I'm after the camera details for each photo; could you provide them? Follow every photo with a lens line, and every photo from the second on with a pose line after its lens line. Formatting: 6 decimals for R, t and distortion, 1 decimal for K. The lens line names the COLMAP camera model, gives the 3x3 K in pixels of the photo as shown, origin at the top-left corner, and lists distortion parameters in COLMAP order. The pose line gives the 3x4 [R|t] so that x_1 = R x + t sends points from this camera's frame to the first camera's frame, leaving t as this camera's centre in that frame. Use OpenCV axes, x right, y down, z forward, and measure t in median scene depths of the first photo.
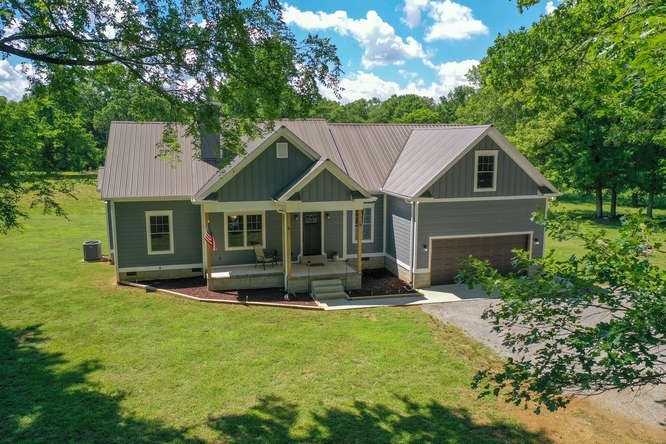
lens RADIAL K [[409.9, 0, 333.0], [0, 409.9, 222.0], [0, 0, 1]] dist [0.021870, -0.001270]
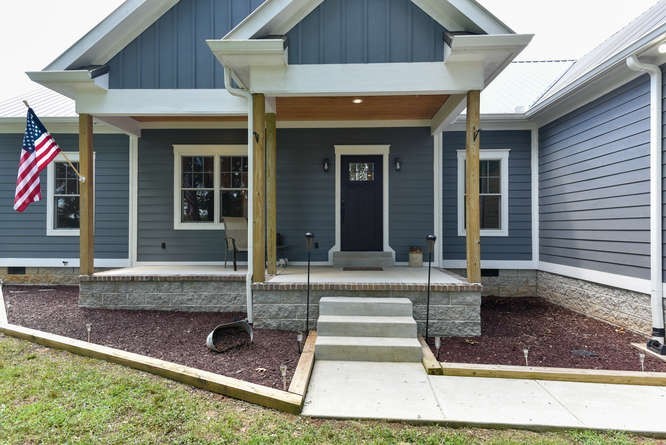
lens RADIAL K [[409.9, 0, 333.0], [0, 409.9, 222.5], [0, 0, 1]] dist [0.021870, -0.001270]
pose [[0.959389, 0.006330, -0.282016, 0.049192], [-0.036191, 0.994248, -0.100803, 0.105878], [0.279755, 0.106915, 0.954100, 0.613836]]
